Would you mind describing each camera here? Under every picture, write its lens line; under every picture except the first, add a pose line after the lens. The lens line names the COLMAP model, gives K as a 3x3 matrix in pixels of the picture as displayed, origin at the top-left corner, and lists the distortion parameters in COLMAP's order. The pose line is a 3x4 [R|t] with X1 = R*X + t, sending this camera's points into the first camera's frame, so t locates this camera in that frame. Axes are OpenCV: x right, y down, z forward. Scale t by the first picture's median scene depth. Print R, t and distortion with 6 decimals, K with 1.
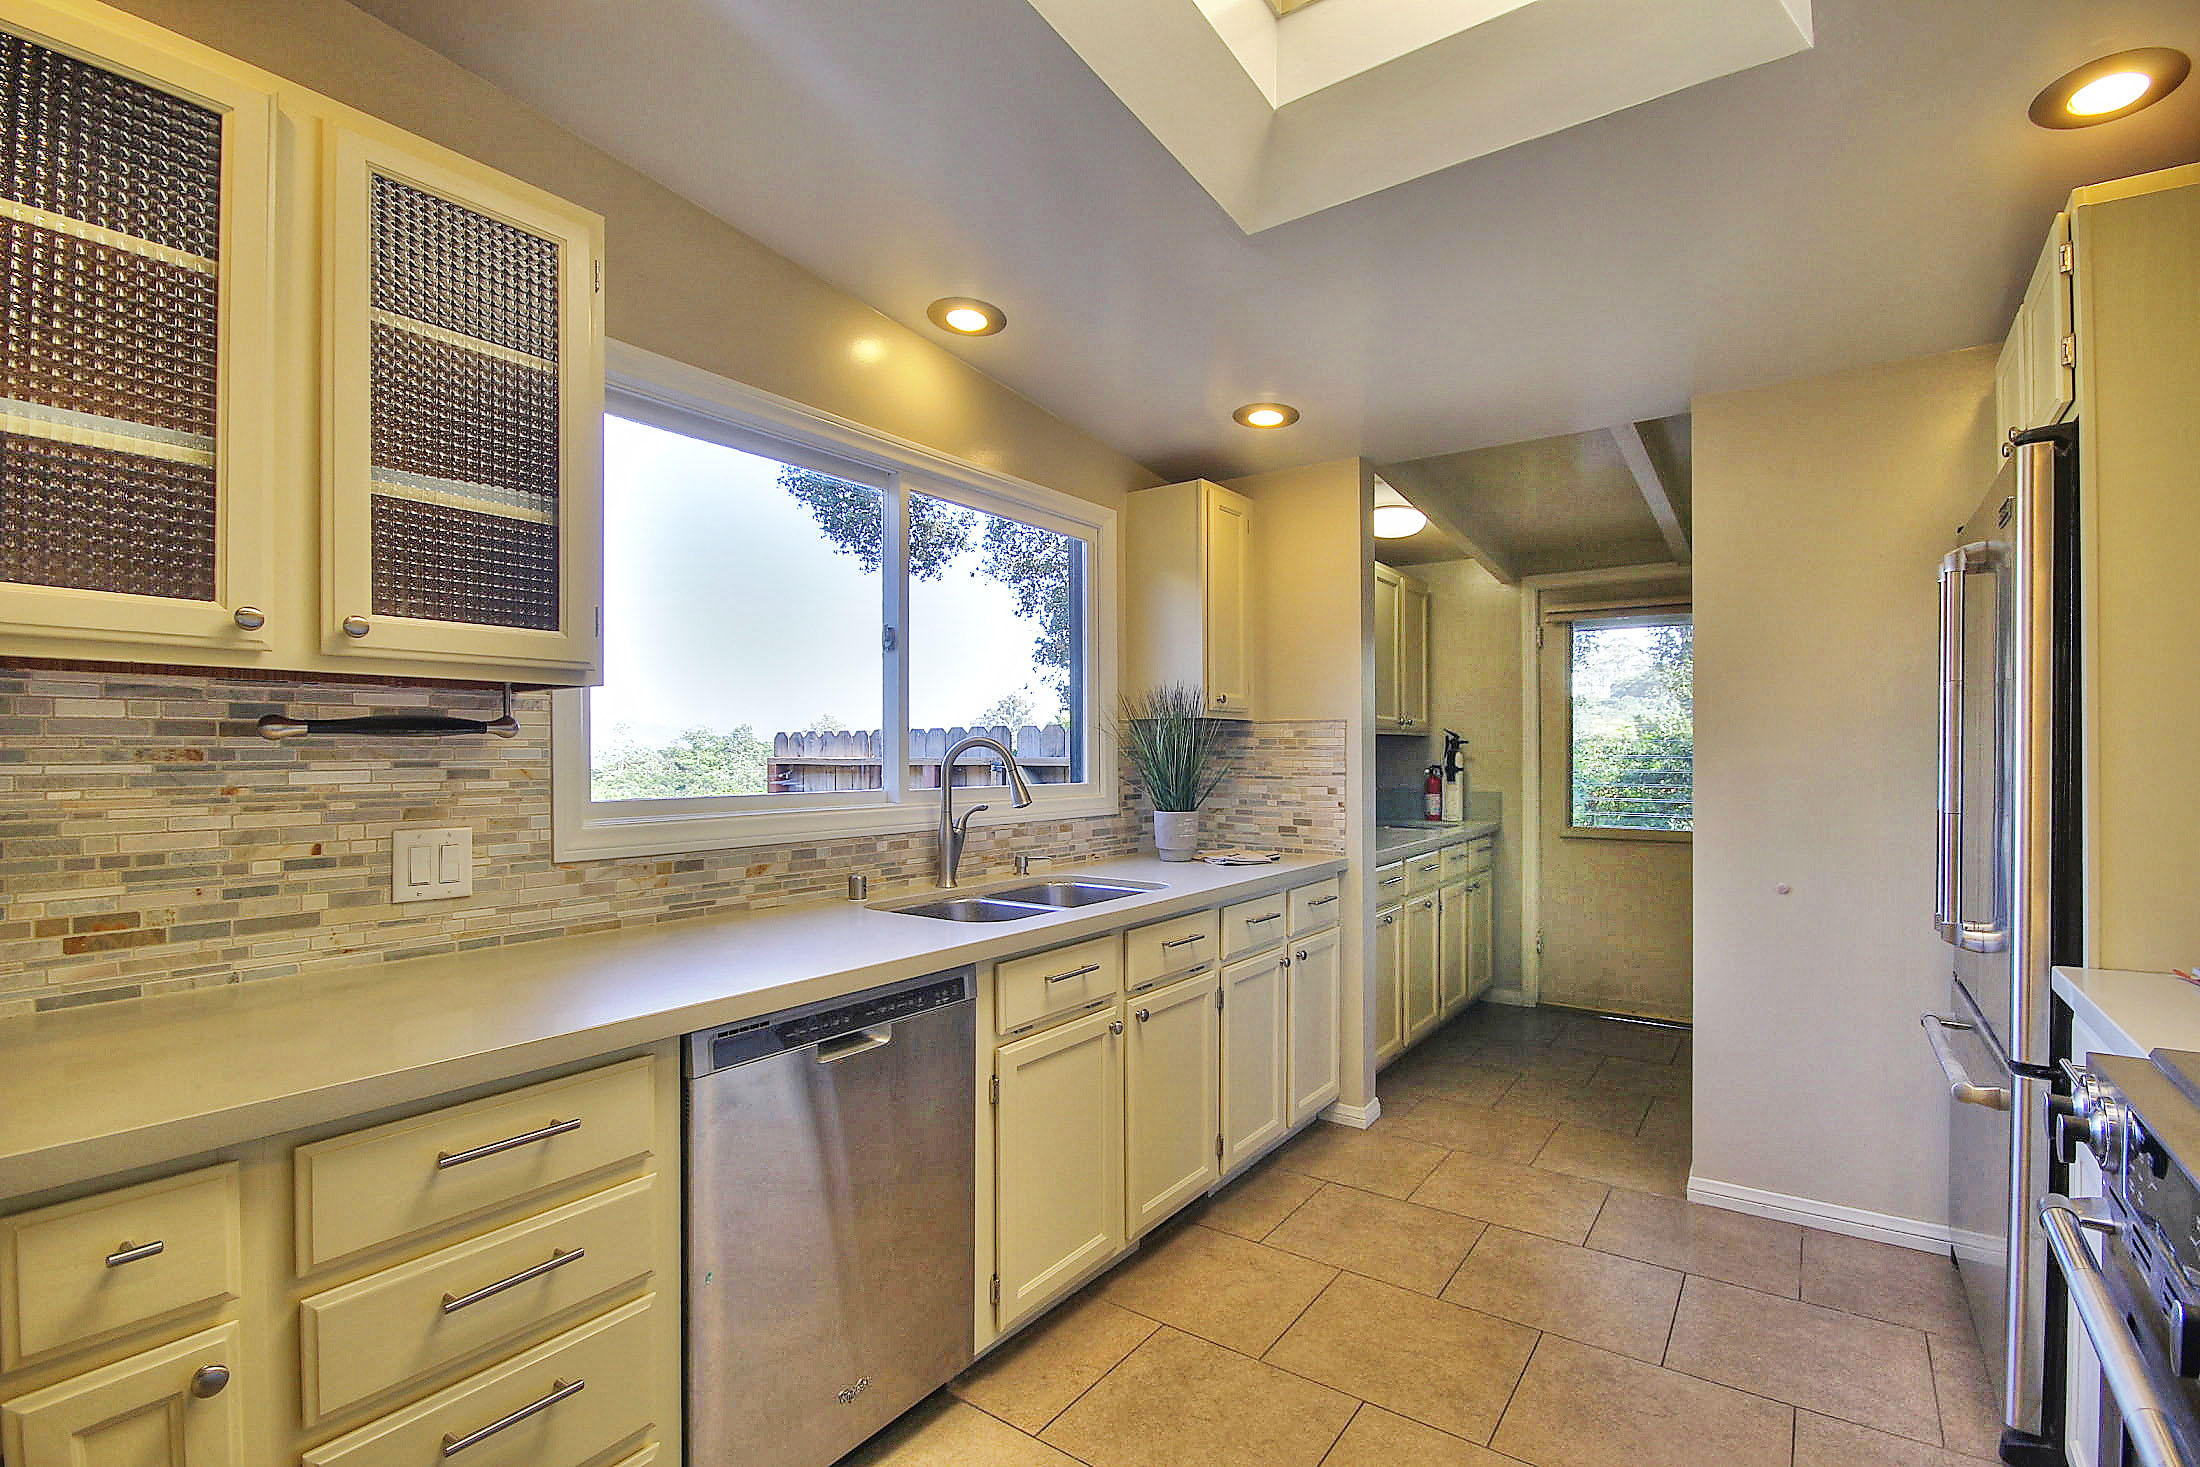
lens RADIAL K [[1005.5, 0, 1094.9], [0, 1005.5, 743.7], [0, 0, 1]] dist [0.001436, 0.000103]
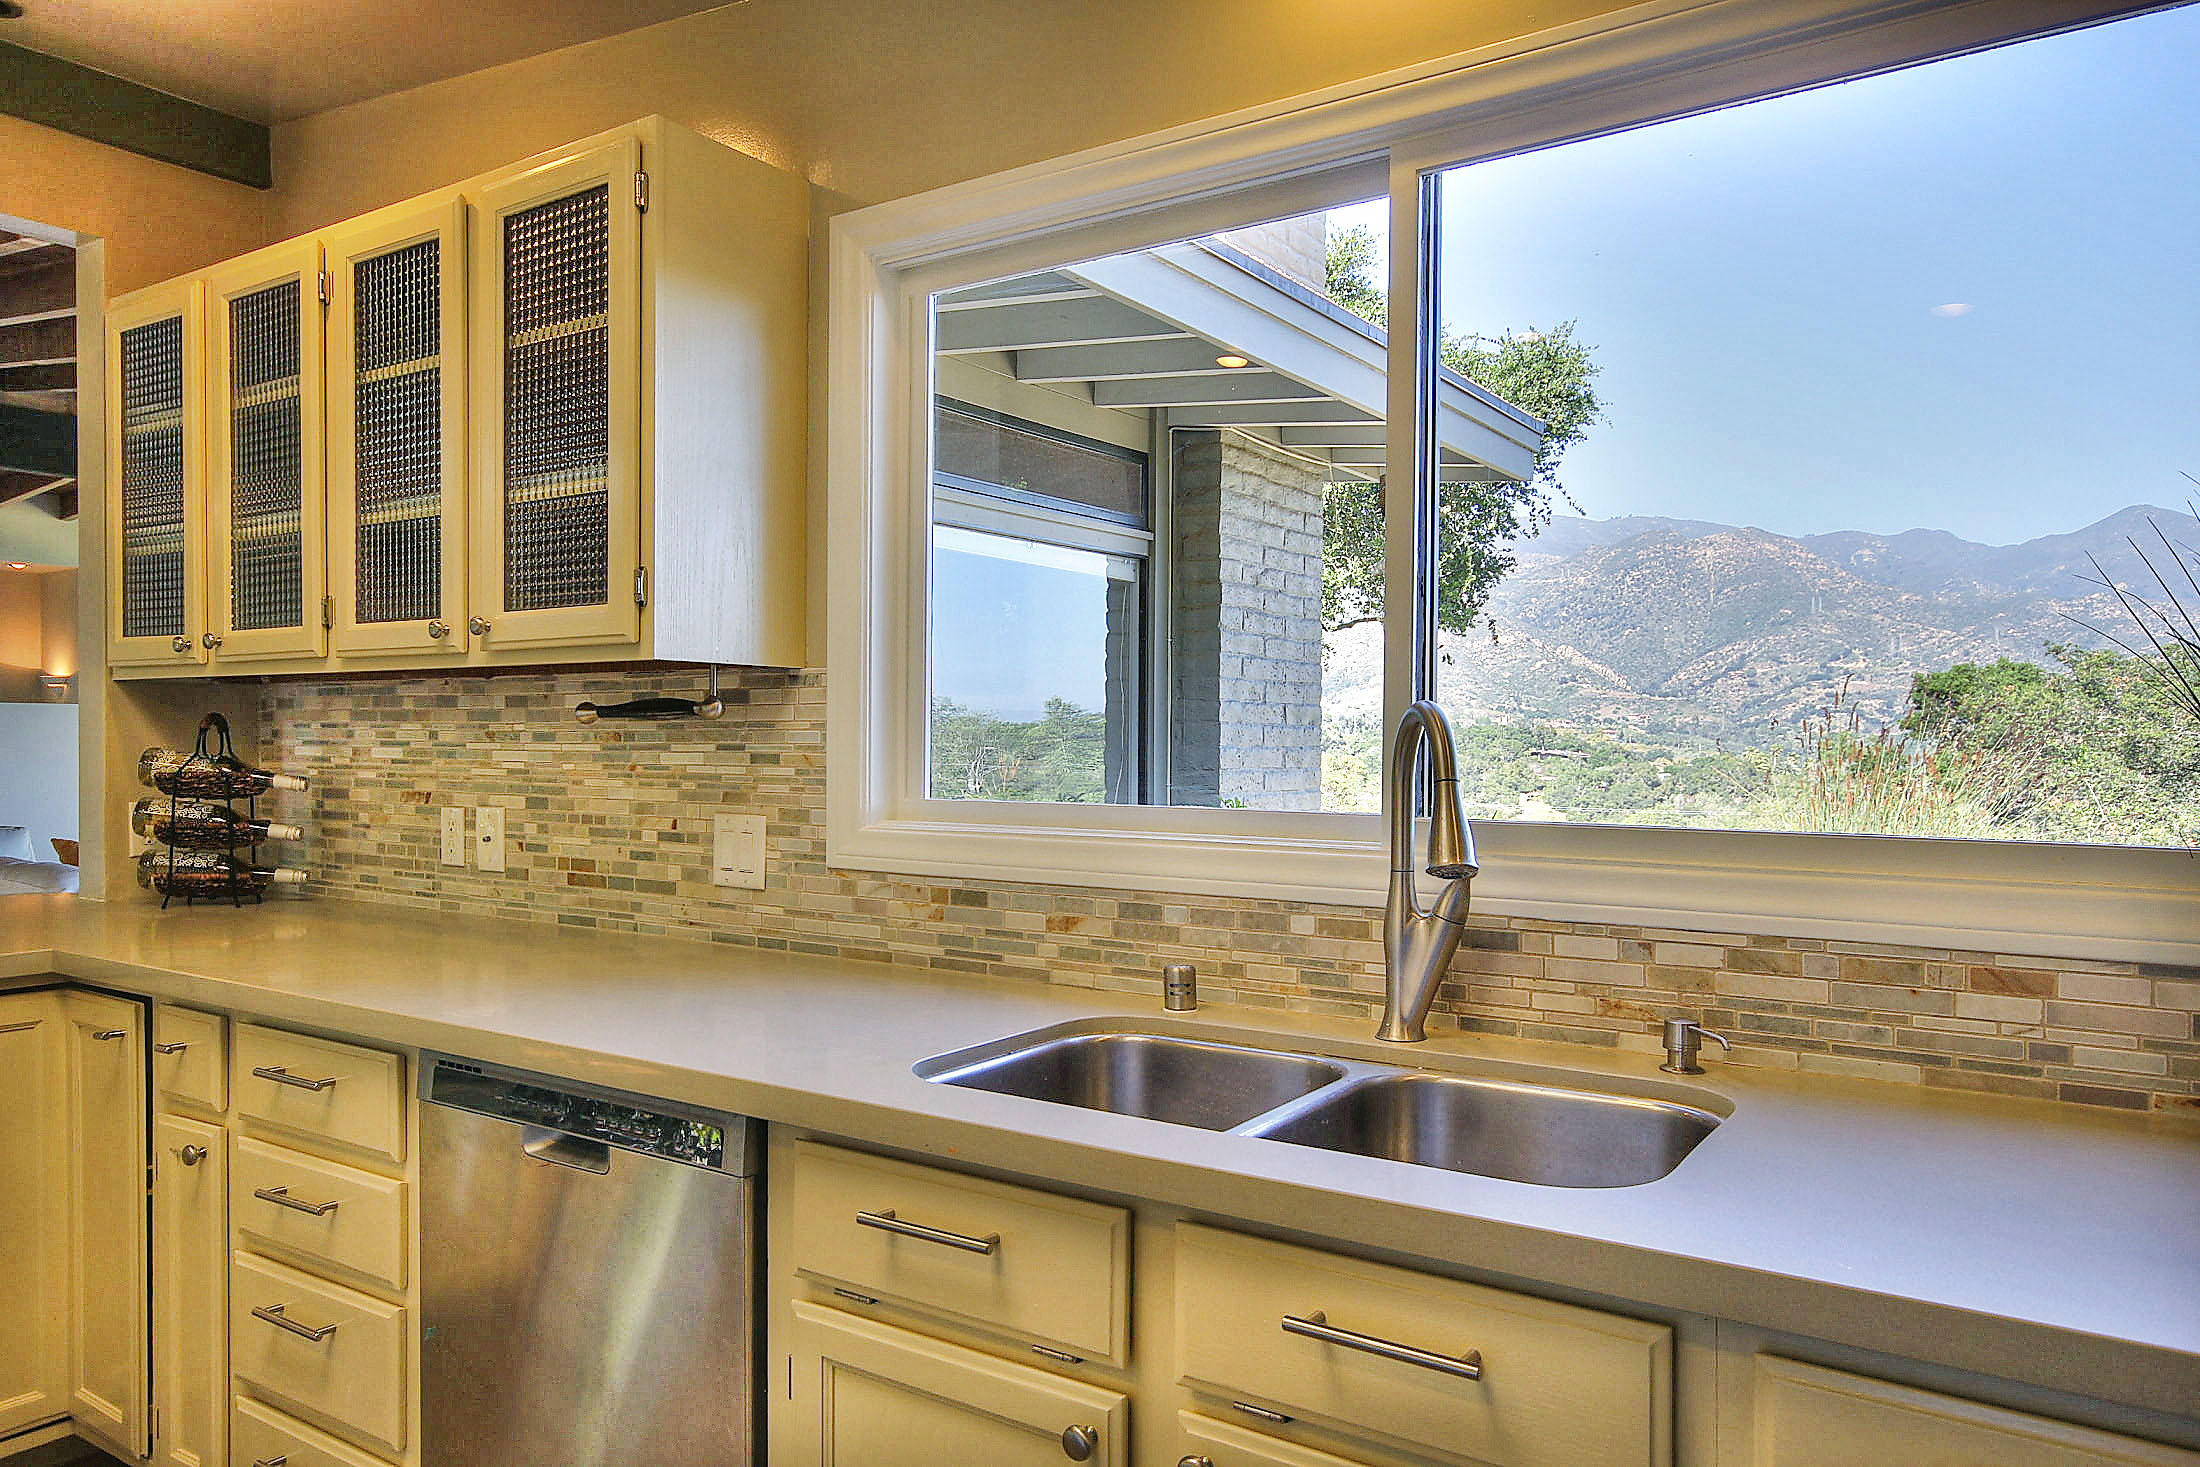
lens RADIAL K [[1508.5, 0, 1094.7], [0, 1508.5, 745.9], [0, 0, 1]] dist [-0.000109, 0.001877]
pose [[0.026734, 0.010581, -0.999587, 0.804447], [0.007562, 0.999913, 0.010786, 0.006059], [0.999614, -0.007848, 0.026652, 1.317398]]
